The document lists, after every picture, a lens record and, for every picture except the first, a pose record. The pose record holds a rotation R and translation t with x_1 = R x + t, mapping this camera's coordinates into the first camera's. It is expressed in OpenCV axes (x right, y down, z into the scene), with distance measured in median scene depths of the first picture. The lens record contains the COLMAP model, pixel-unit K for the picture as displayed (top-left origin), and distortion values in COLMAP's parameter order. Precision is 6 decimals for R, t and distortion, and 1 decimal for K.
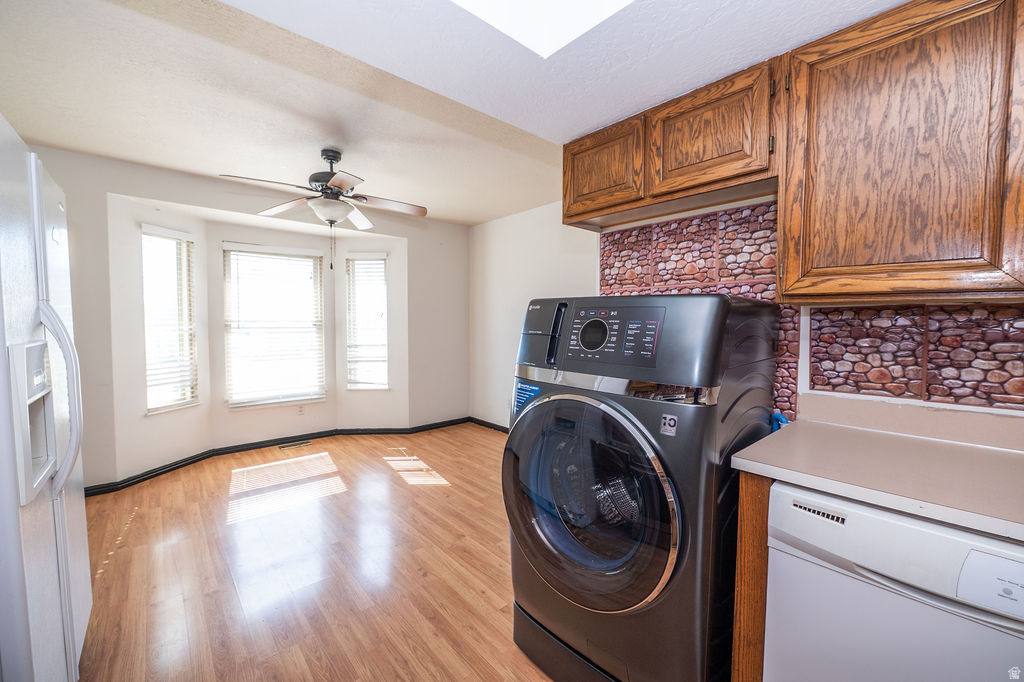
lens RADIAL K [[410.8, 0, 513.2], [0, 410.8, 337.5], [0, 0, 1]] dist [-0.001417, -0.002155]
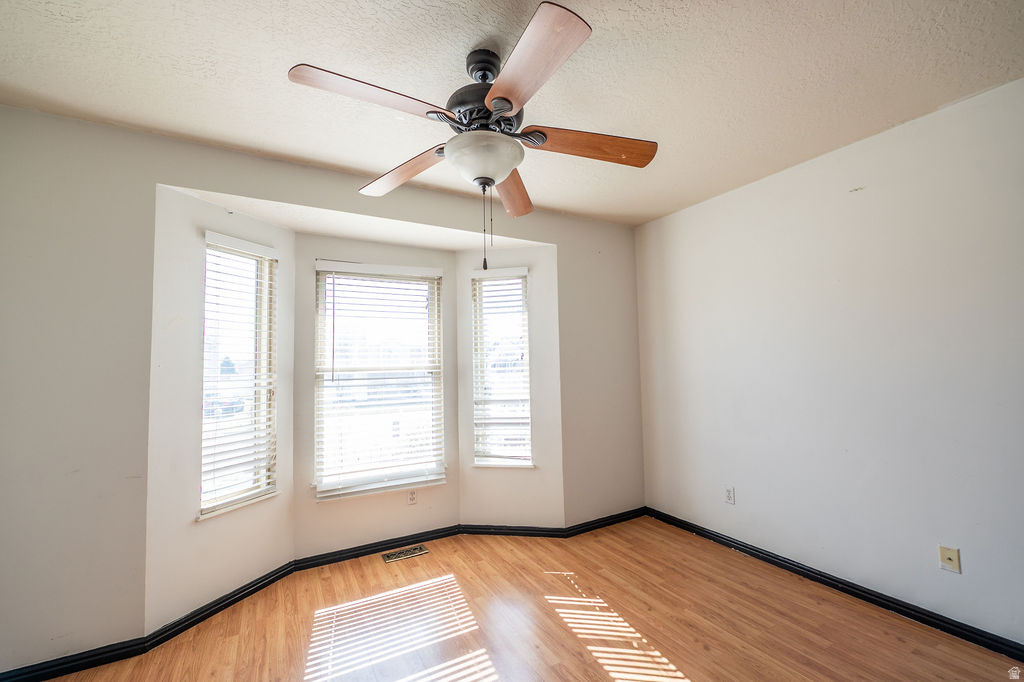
lens RADIAL K [[410.8, 0, 511.0], [0, 410.8, 338.2], [0, 0, 1]] dist [-0.001417, -0.002155]
pose [[0.978836, -0.037180, -0.201241, -0.227917], [0.016905, 0.994687, -0.101547, -0.017875], [0.203947, 0.095996, 0.974264, 0.372744]]
